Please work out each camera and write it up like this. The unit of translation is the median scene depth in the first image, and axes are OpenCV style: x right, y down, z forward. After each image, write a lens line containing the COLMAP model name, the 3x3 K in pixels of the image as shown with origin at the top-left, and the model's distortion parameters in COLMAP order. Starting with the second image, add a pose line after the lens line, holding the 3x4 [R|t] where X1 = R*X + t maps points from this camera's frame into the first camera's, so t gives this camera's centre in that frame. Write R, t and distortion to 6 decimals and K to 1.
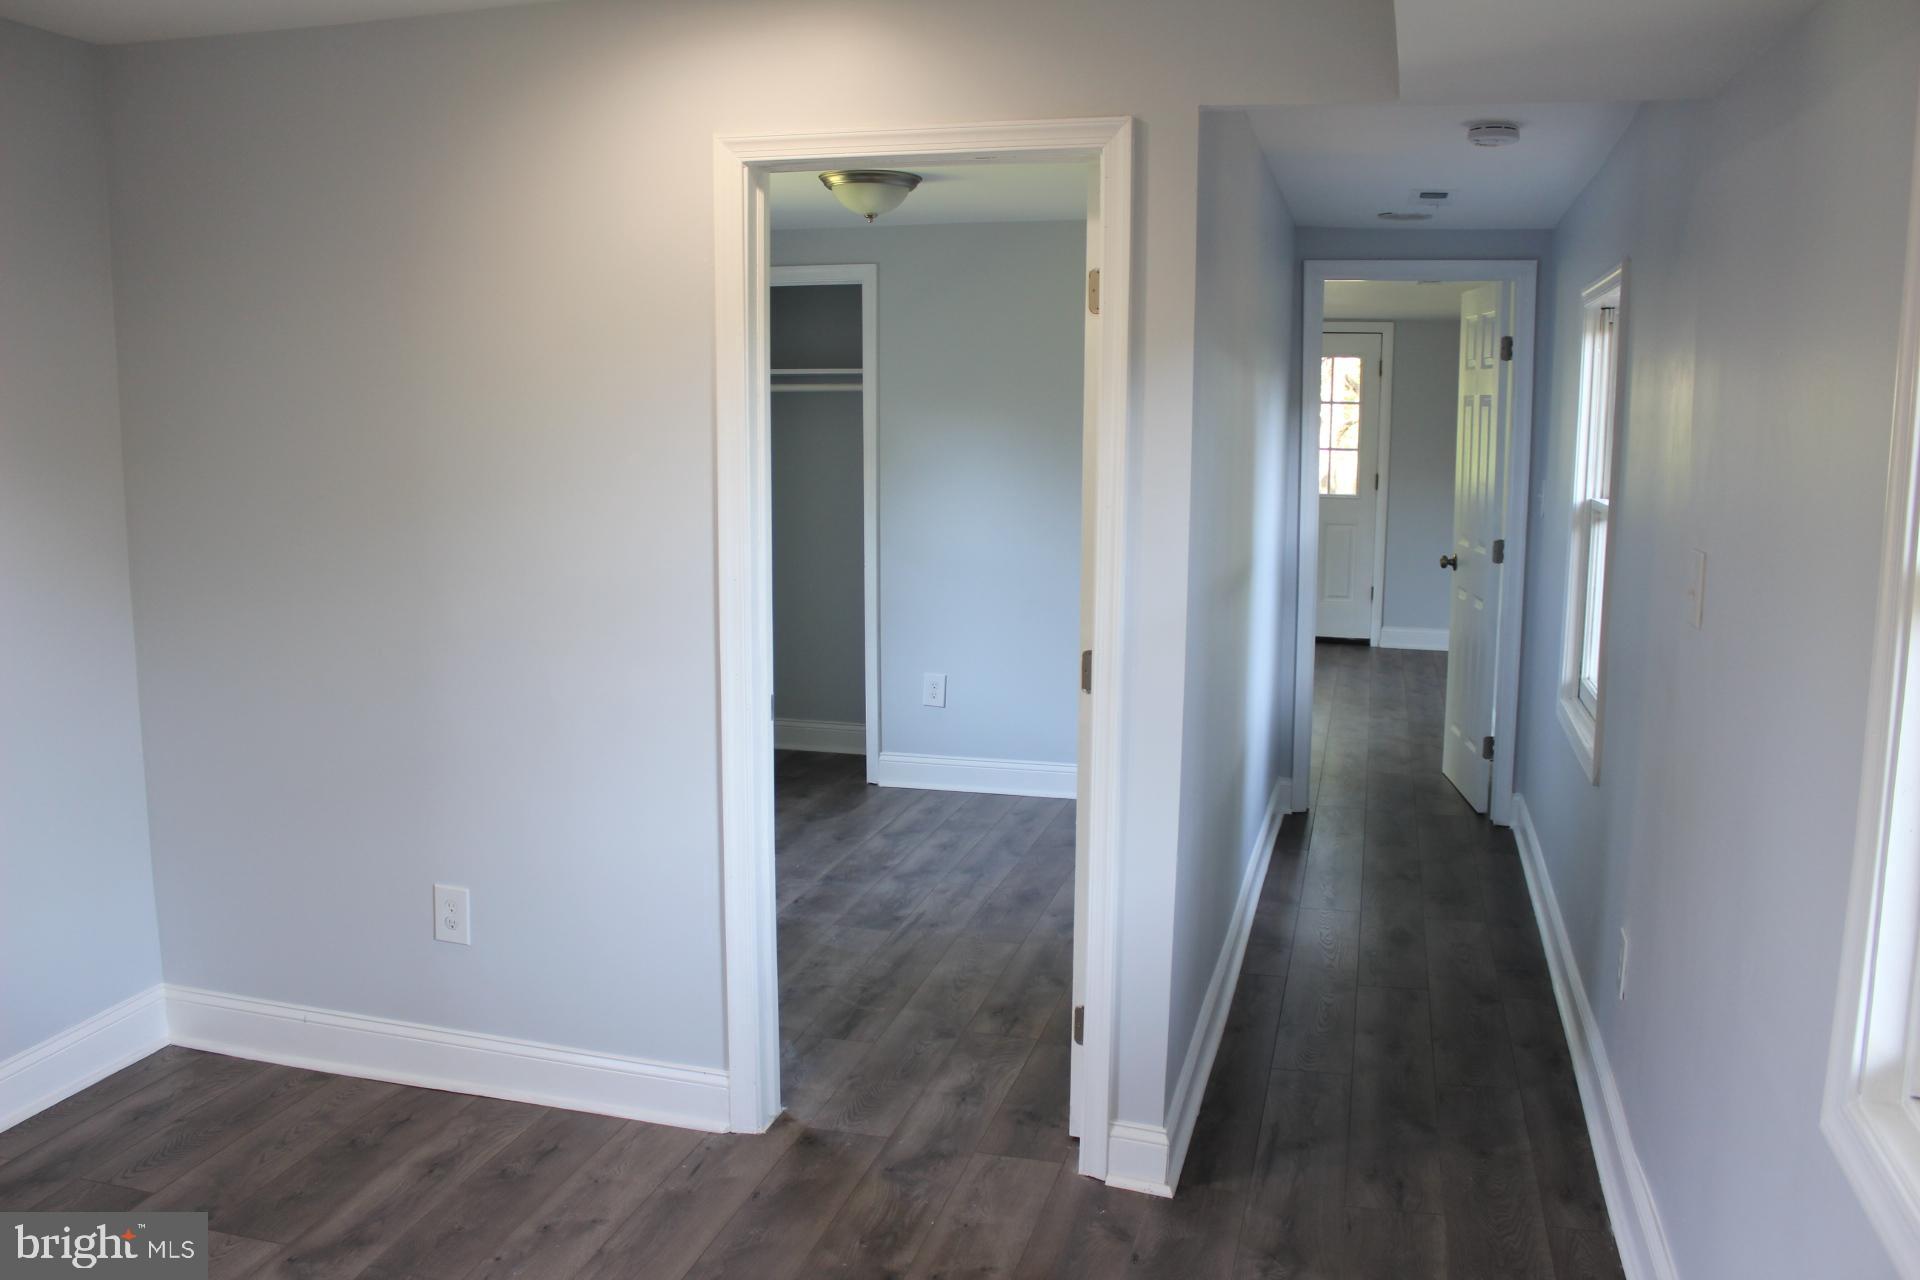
lens RADIAL K [[1578.3, 0, 957.2], [0, 1578.3, 640.0], [0, 0, 1]] dist [-0.108789, -0.002540]
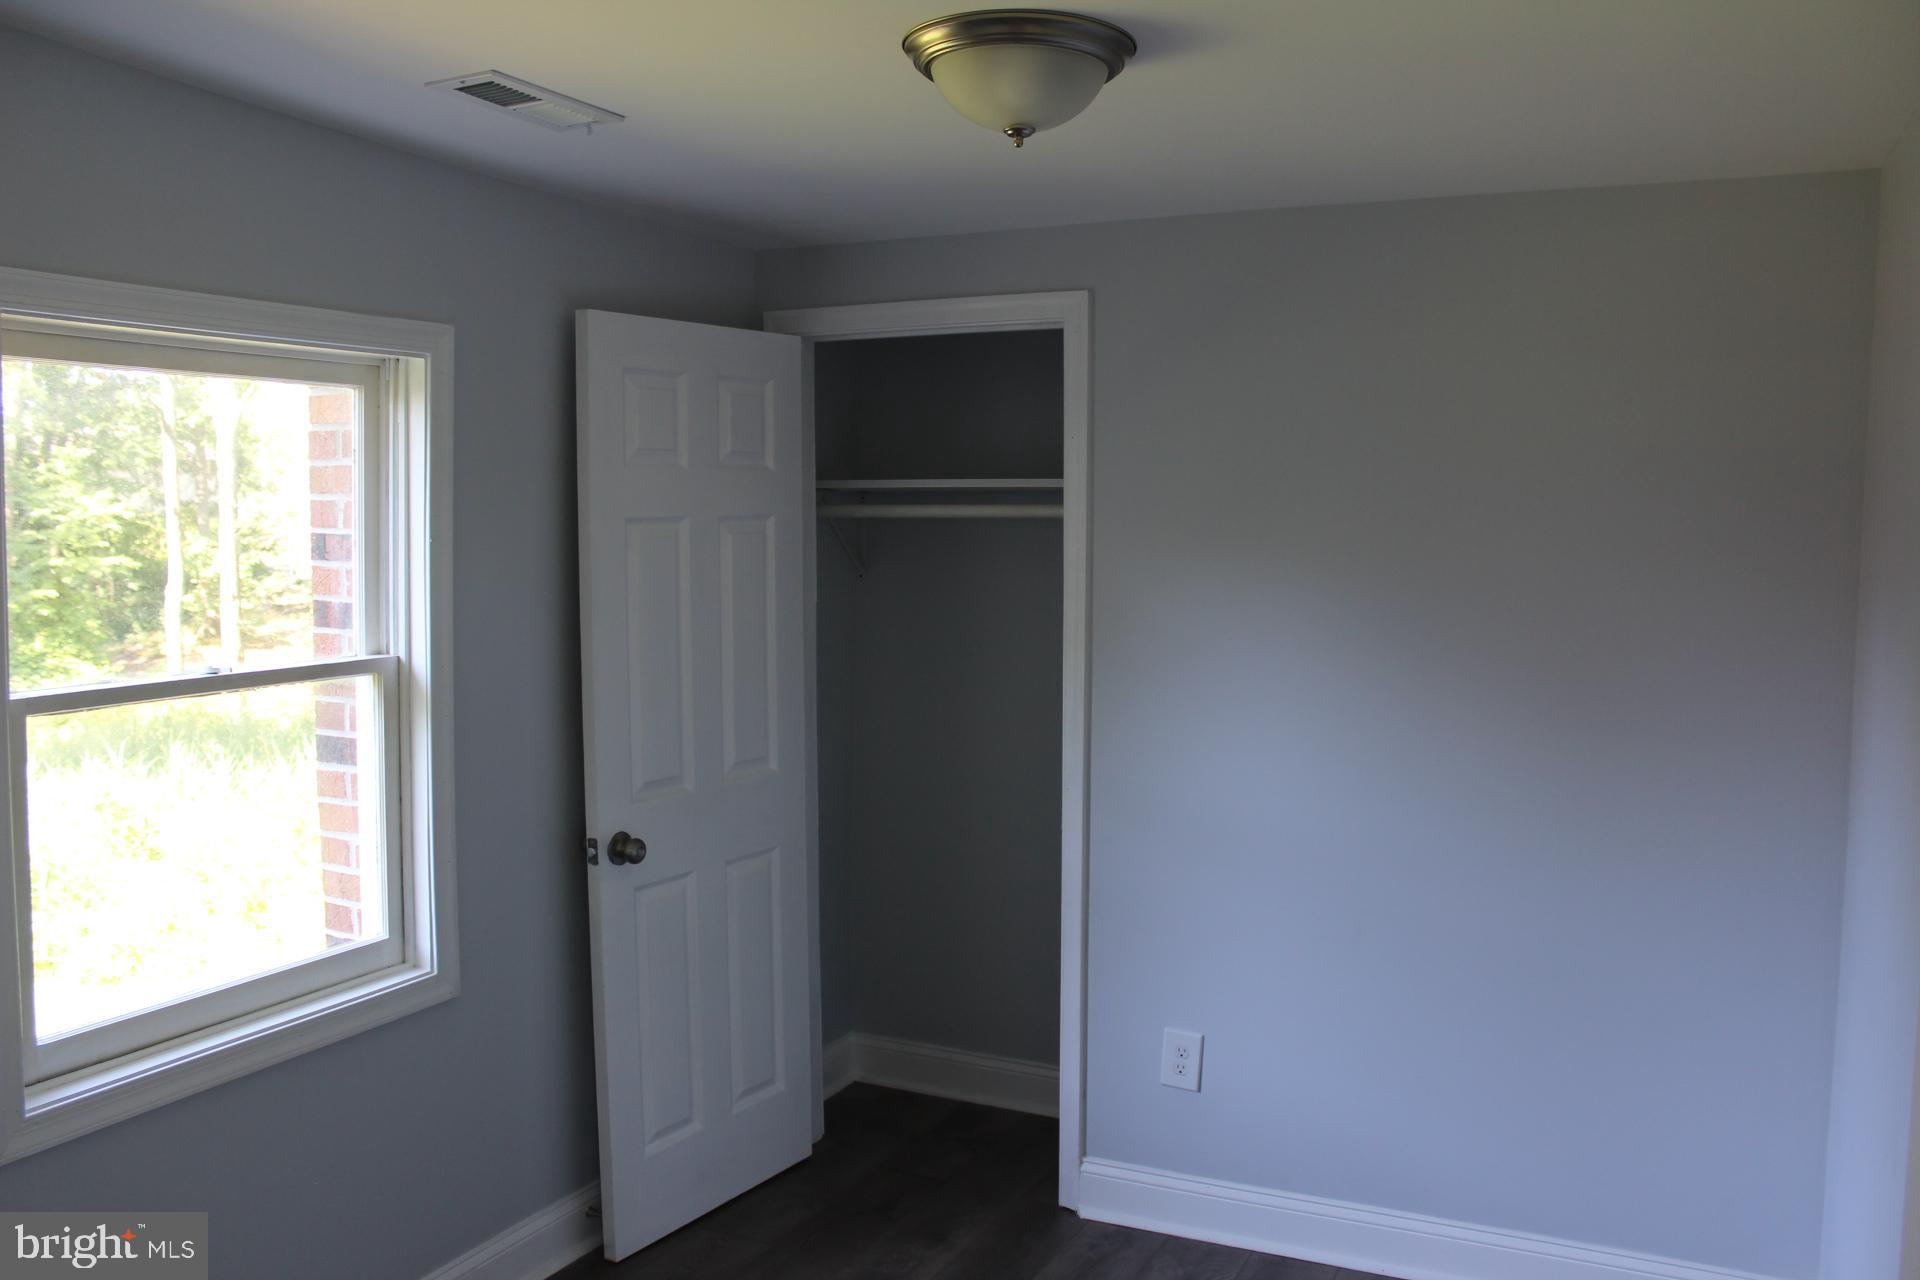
lens RADIAL K [[1578.3, 0, 958.6], [0, 1578.3, 631.0], [0, 0, 1]] dist [-0.108789, -0.002540]
pose [[0.981587, 0.015217, -0.190408, 0.010806], [-0.030093, 0.996693, -0.075479, -0.074994], [0.188630, 0.079819, 0.978799, 0.448898]]
